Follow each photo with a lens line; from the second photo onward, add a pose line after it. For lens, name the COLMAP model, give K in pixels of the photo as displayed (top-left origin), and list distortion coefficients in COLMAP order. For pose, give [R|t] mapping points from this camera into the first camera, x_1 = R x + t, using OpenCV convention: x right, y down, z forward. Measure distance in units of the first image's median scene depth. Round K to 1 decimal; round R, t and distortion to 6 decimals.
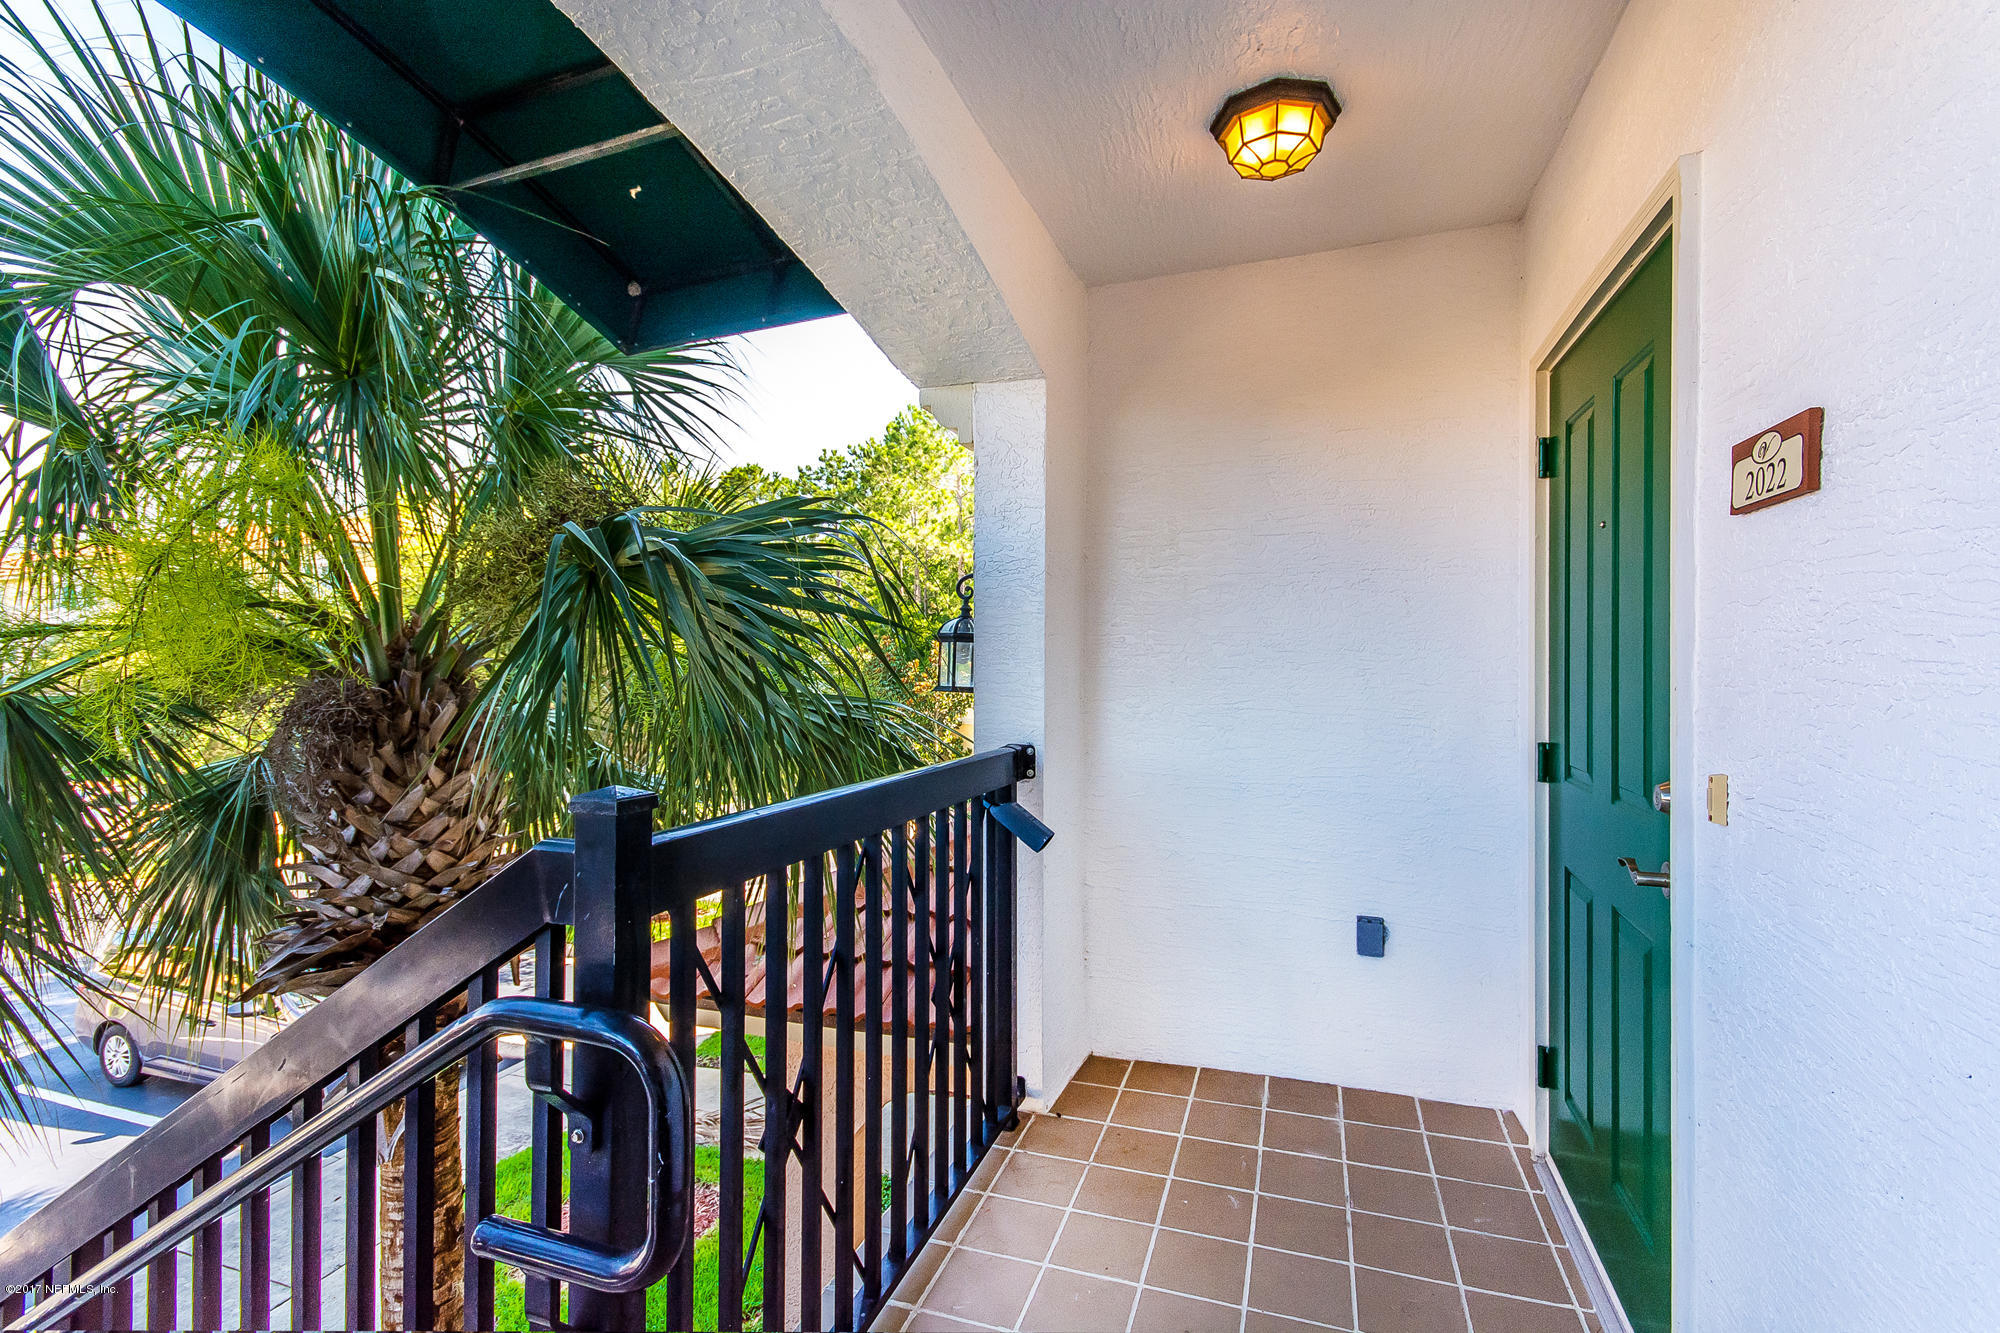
lens RADIAL K [[882.4, 0, 1005.2], [0, 882.4, 653.8], [0, 0, 1]] dist [0.001510, -0.000183]
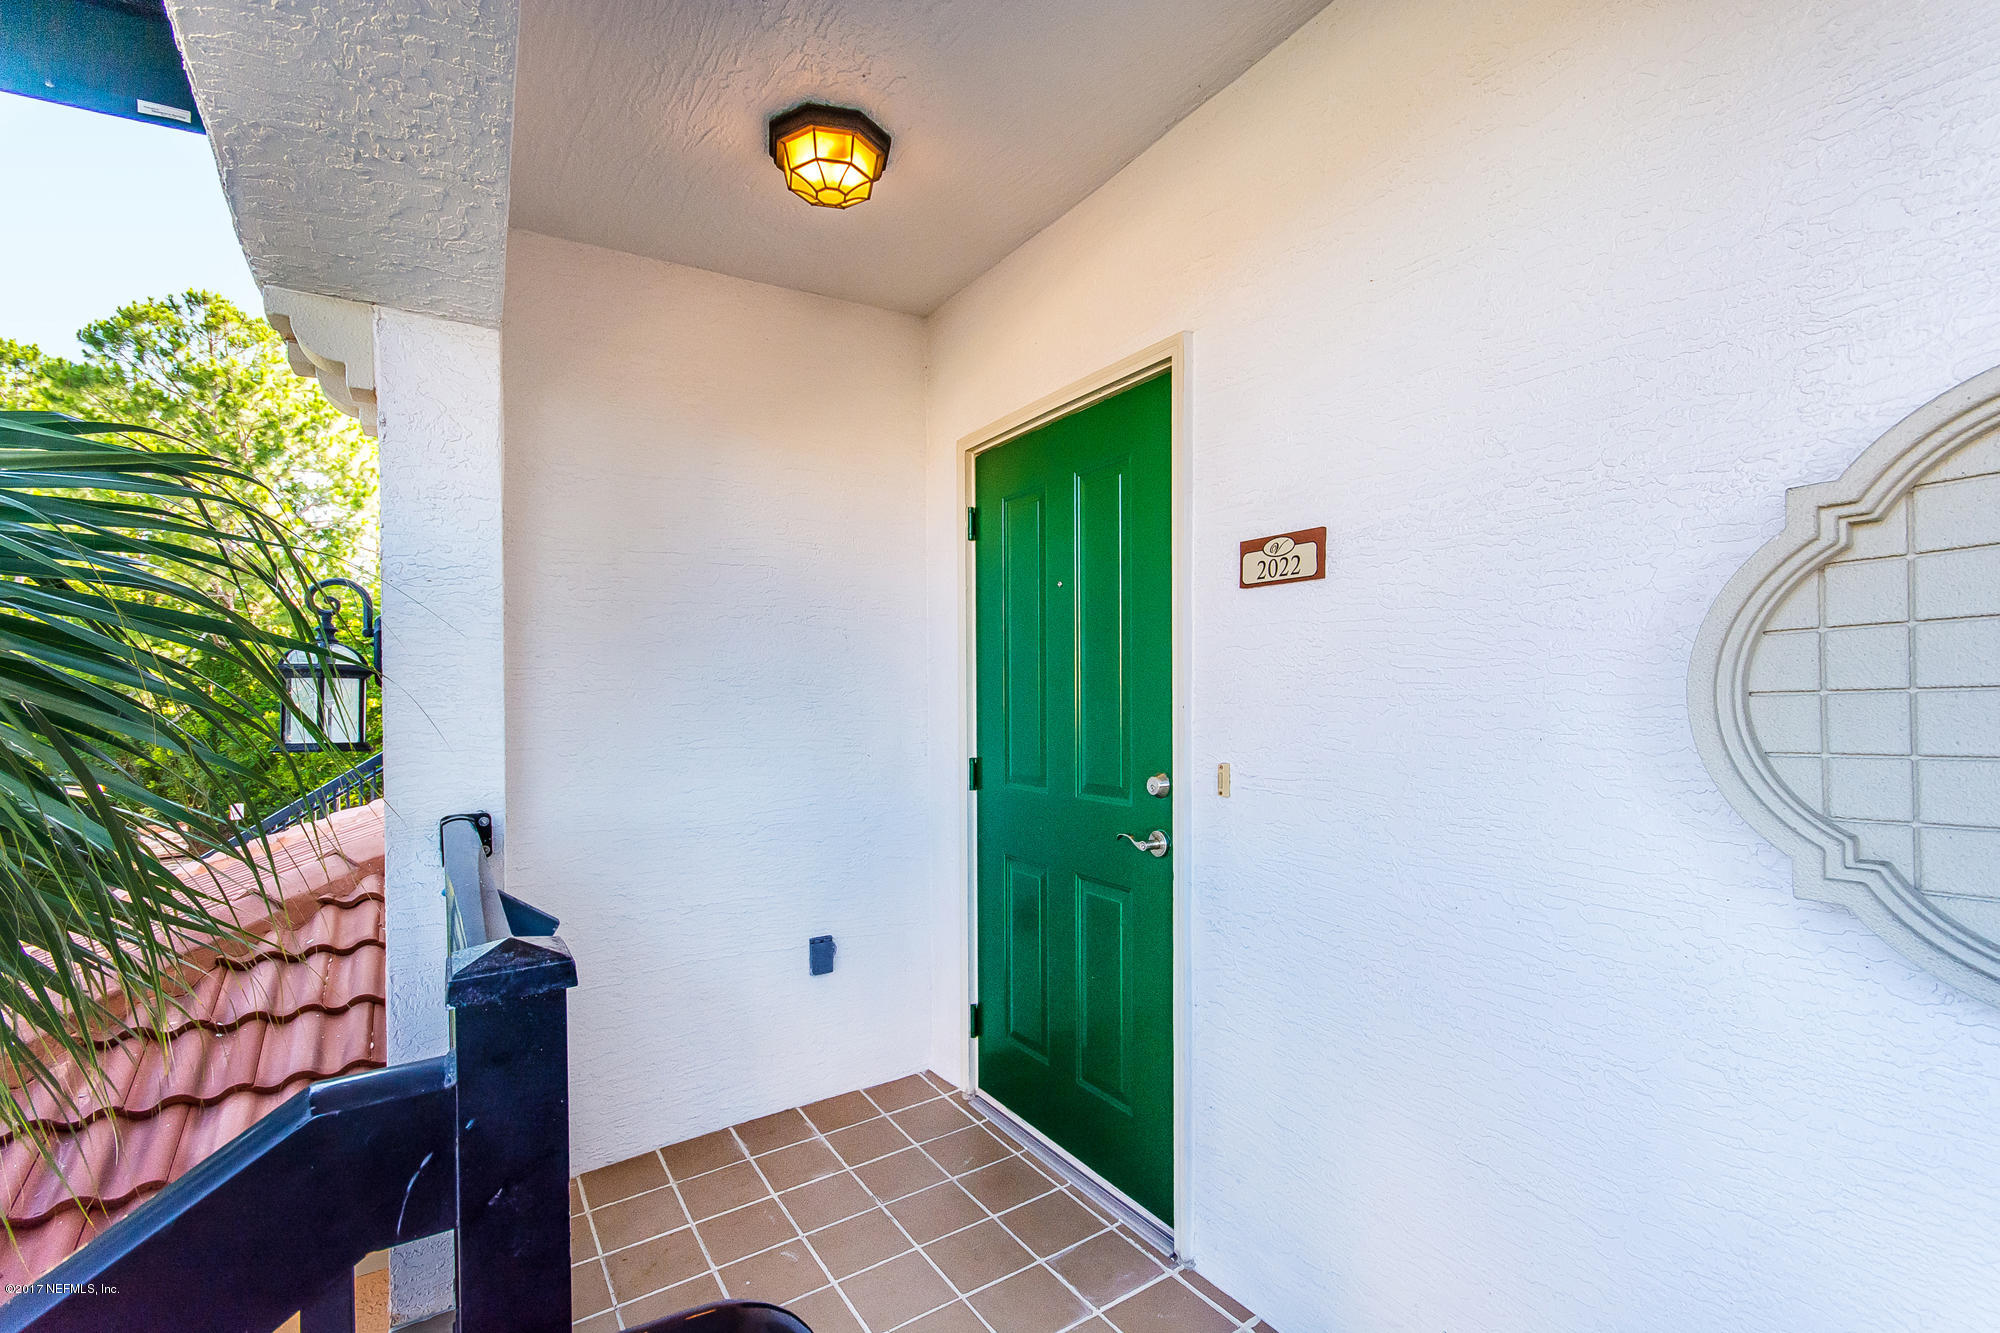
lens RADIAL K [[882.4, 0, 1005.8], [0, 882.4, 703.6], [0, 0, 1]] dist [0.001510, -0.000183]
pose [[0.621531, -0.026102, 0.782955, -0.316633], [0.015192, 0.999658, 0.021266, 0.000222], [-0.783242, -0.001323, 0.621715, 0.202730]]
